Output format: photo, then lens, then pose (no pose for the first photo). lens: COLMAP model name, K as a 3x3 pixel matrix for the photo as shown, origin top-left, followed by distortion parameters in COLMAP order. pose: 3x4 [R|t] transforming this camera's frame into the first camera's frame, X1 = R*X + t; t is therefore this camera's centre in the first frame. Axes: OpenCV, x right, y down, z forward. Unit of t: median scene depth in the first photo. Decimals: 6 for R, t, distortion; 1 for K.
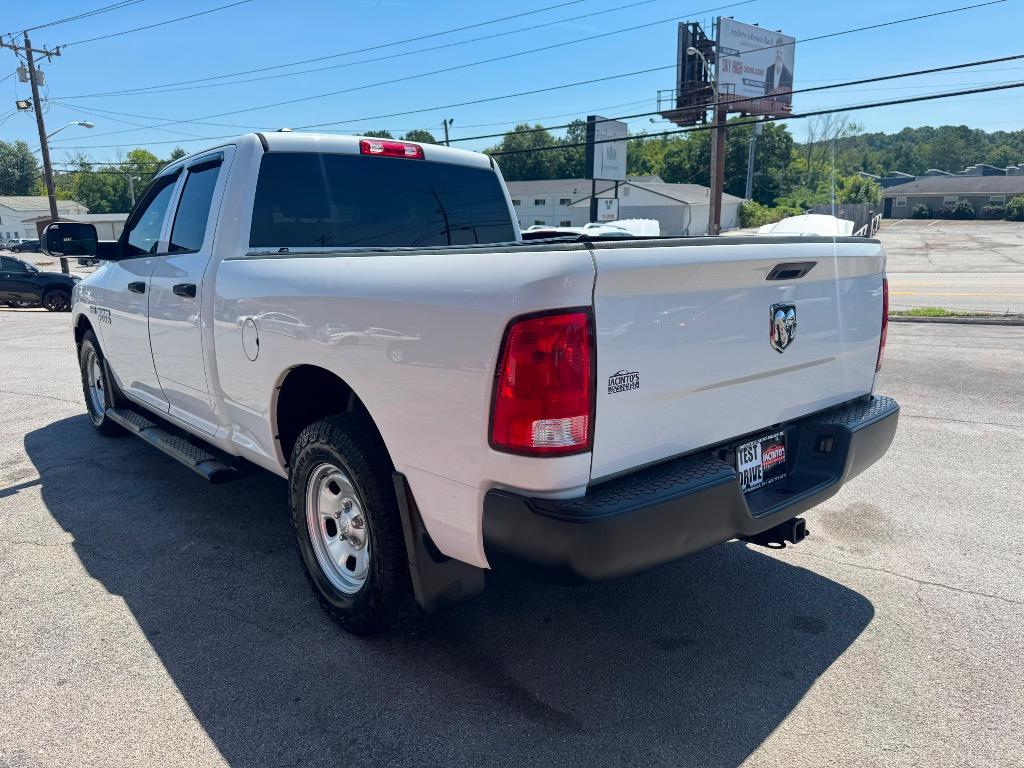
lens RADIAL K [[735.6, 0, 520.1], [0, 735.6, 379.3], [0, 0, 1]] dist [-0.011435, -0.008114]
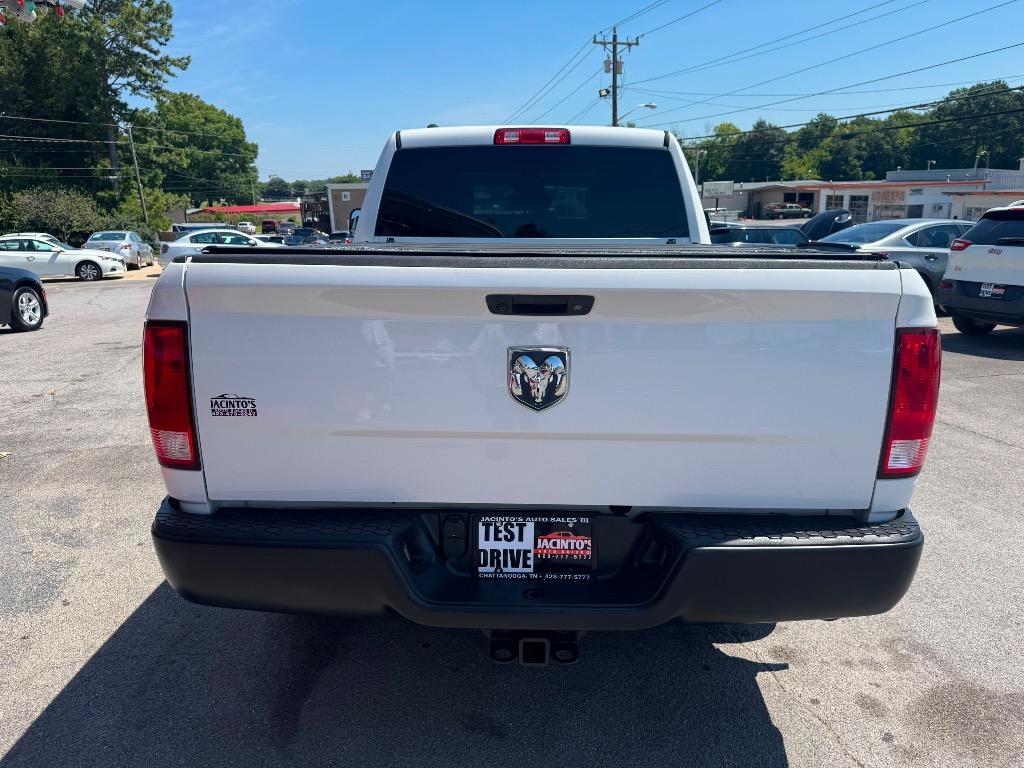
lens RADIAL K [[735.6, 0, 505.7], [0, 735.6, 386.1], [0, 0, 1]] dist [-0.011435, -0.008114]
pose [[0.731229, 0.161822, -0.662660, 0.786530], [-0.129726, 0.986714, 0.097807, -0.123123], [0.669683, 0.014445, 0.742506, 0.414918]]
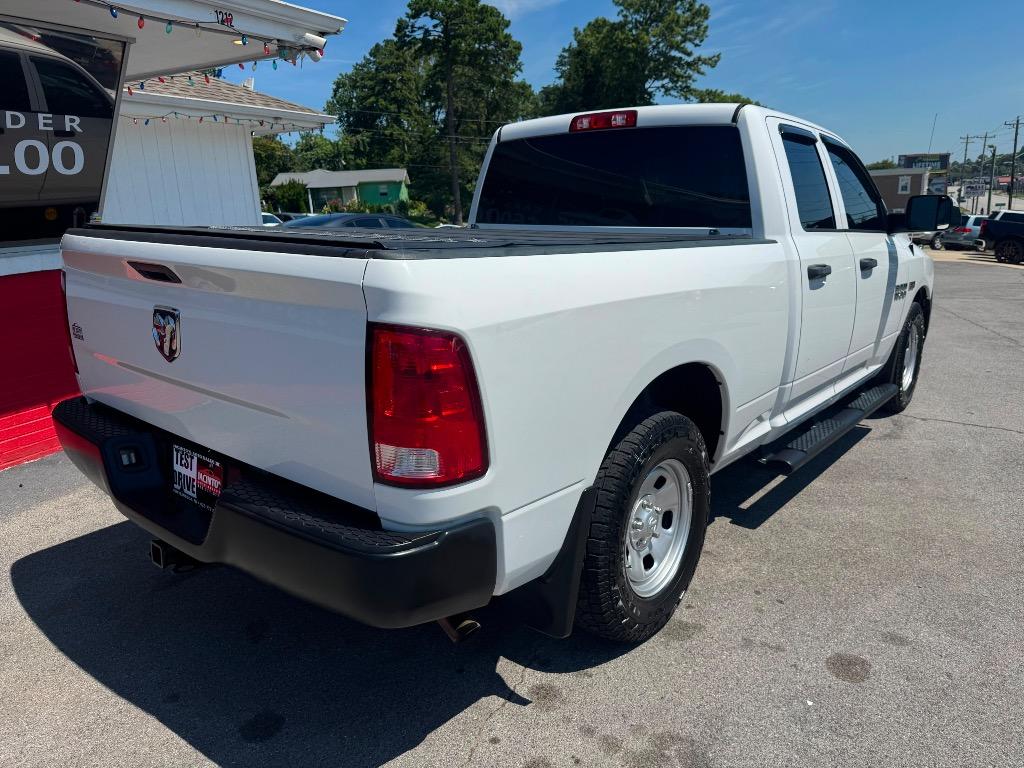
lens RADIAL K [[734.0, 0, 507.9], [0, 734.0, 375.6], [0, 0, 1]] dist [-0.011833, -0.008682]
pose [[0.146055, 0.226886, -0.962907, 1.246727], [-0.173171, 0.964180, 0.200919, -0.264798], [0.974002, 0.137402, 0.180114, 1.201389]]
